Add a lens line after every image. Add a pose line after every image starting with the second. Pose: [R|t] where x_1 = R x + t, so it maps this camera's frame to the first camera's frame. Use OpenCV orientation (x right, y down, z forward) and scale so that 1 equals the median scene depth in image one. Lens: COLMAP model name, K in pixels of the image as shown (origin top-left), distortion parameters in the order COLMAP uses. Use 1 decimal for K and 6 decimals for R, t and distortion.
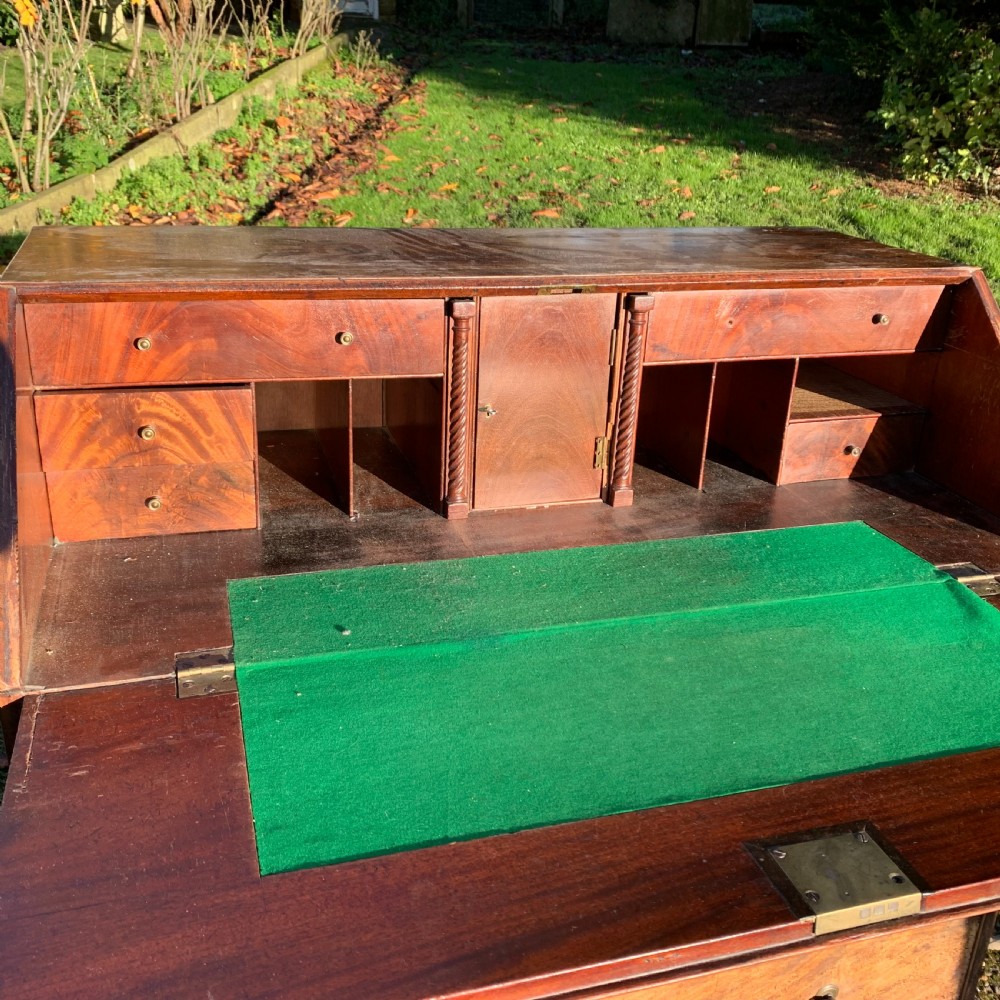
lens RADIAL K [[1013.1, 0, 500.8], [0, 1013.1, 484.5], [0, 0, 1]] dist [0.010804, -0.008168]
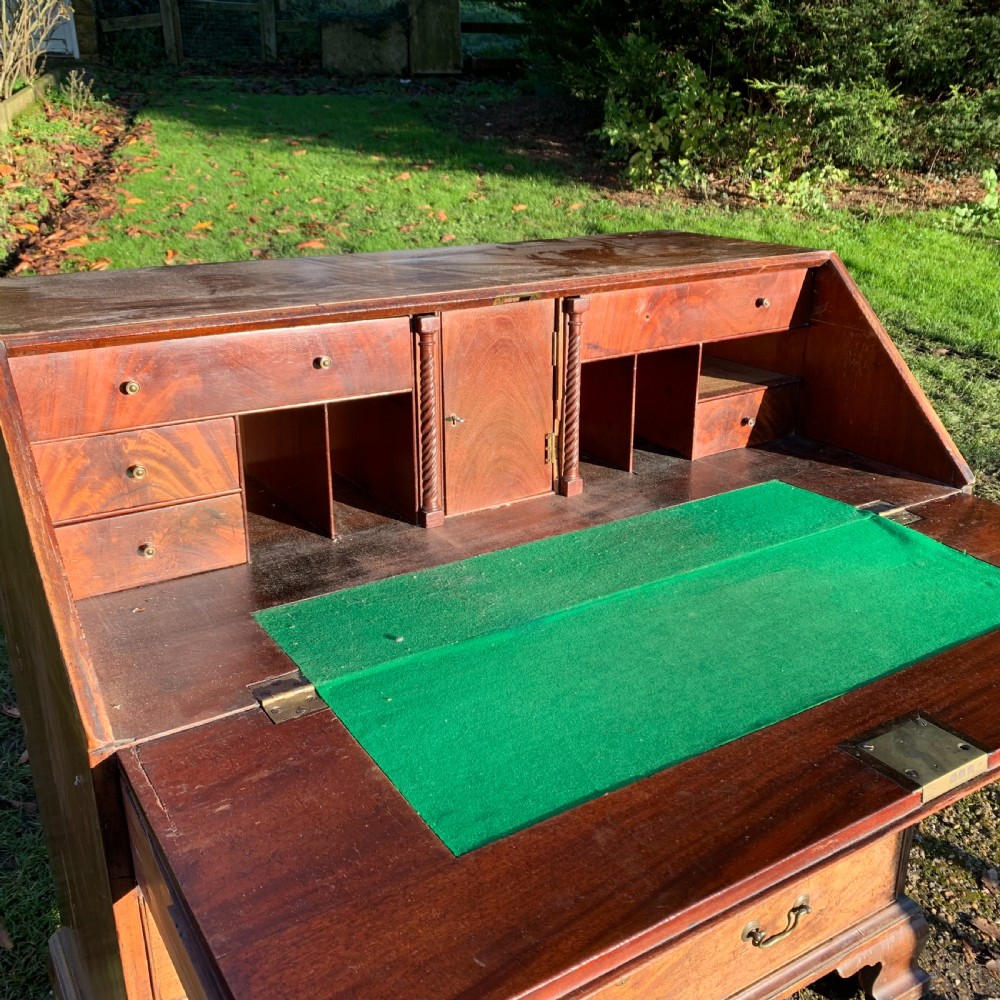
lens RADIAL K [[1004.7, 0, 500.0], [0, 1004.7, 500.0], [0, 0, 1]] dist [0.024677, -0.038233]
pose [[0.963213, -0.133748, 0.233091, -0.038290], [0.136242, 0.990661, 0.005441, 0.001808], [-0.231642, 0.026516, 0.972440, -0.003934]]
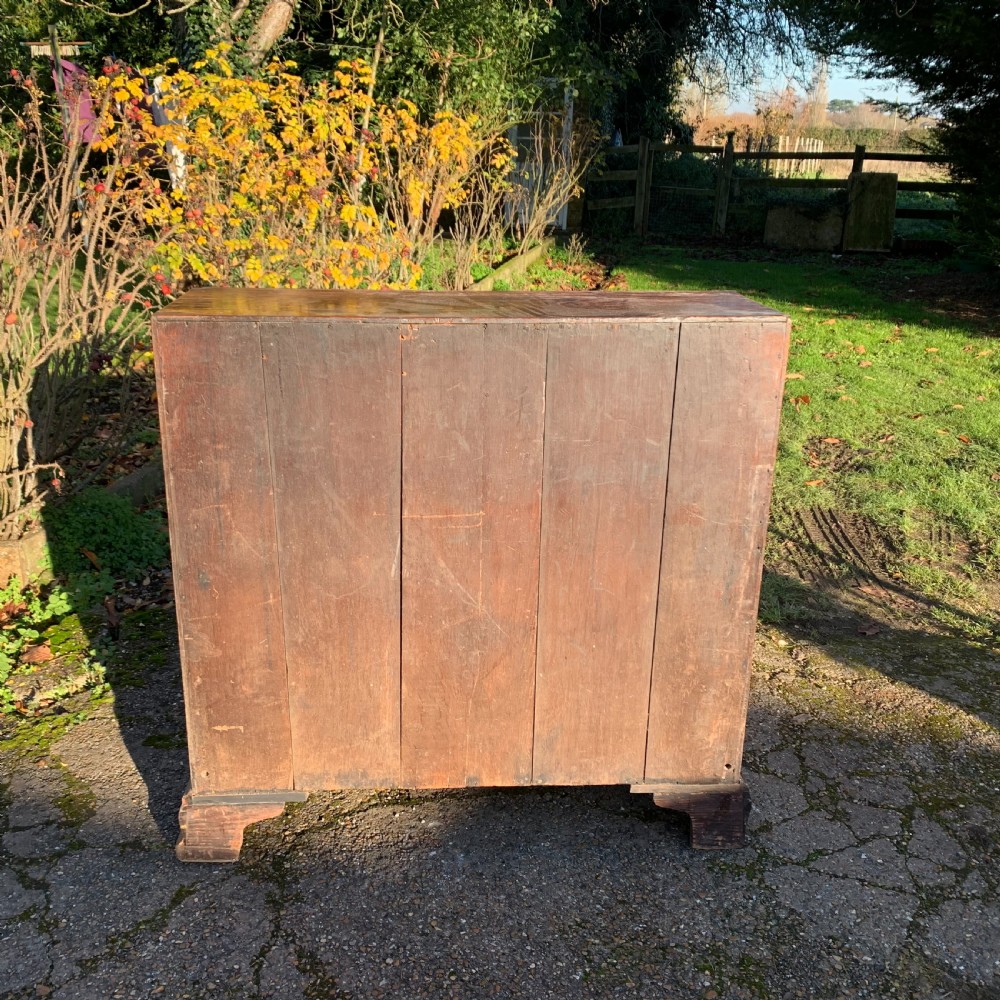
lens RADIAL K [[1004.7, 0, 500.0], [0, 1004.7, 500.0], [0, 0, 1]] dist [0.024677, -0.038233]
pose [[0.992561, 0.034345, -0.116806, -0.109485], [-0.054333, 0.983508, -0.172508, 0.135900], [0.108955, 0.177571, 0.978058, -0.236245]]
